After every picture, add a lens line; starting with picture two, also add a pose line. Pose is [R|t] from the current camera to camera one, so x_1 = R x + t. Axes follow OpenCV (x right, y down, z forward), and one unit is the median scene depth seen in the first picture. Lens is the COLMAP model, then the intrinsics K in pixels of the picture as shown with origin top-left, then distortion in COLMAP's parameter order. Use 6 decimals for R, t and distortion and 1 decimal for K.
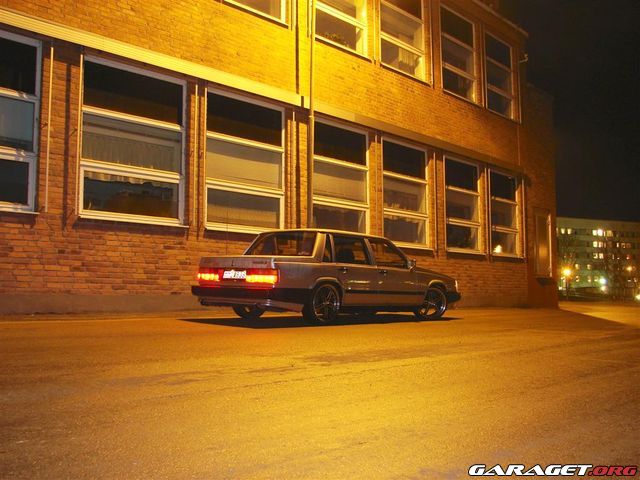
lens RADIAL K [[699.0, 0, 320.0], [0, 699.0, 240.0], [0, 0, 1]] dist [-0.217092, 0.332459]
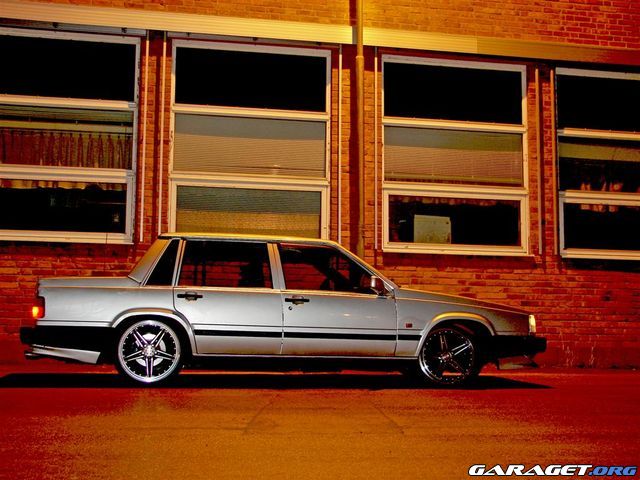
lens RADIAL K [[792.9, 0, 320.1], [0, 792.9, 263.0], [0, 0, 1]] dist [-0.020999, 0.000184]
pose [[0.784439, -0.056917, -0.617588, 0.431469], [0.040341, 0.998354, -0.040768, 0.039500], [0.618892, 0.007066, 0.785444, 0.470272]]
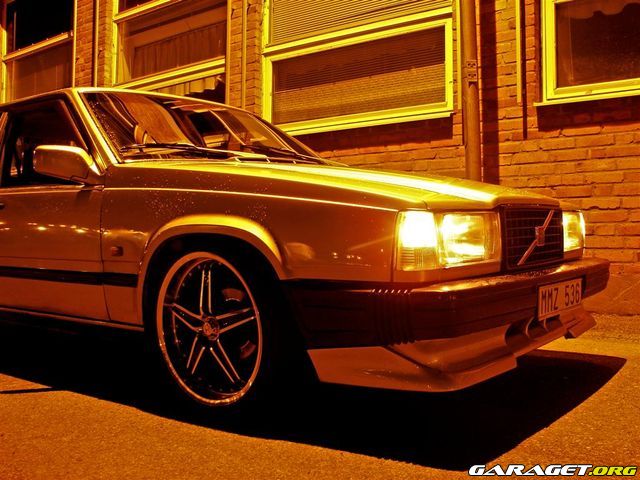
lens RADIAL K [[699.0, 0, 320.0], [0, 699.0, 240.0], [0, 0, 1]] dist [-0.217092, 0.332459]
pose [[0.072526, -0.009782, -0.997319, 0.363960], [0.079510, 0.996826, -0.003995, 0.065693], [0.994192, -0.079007, 0.073074, 0.985917]]
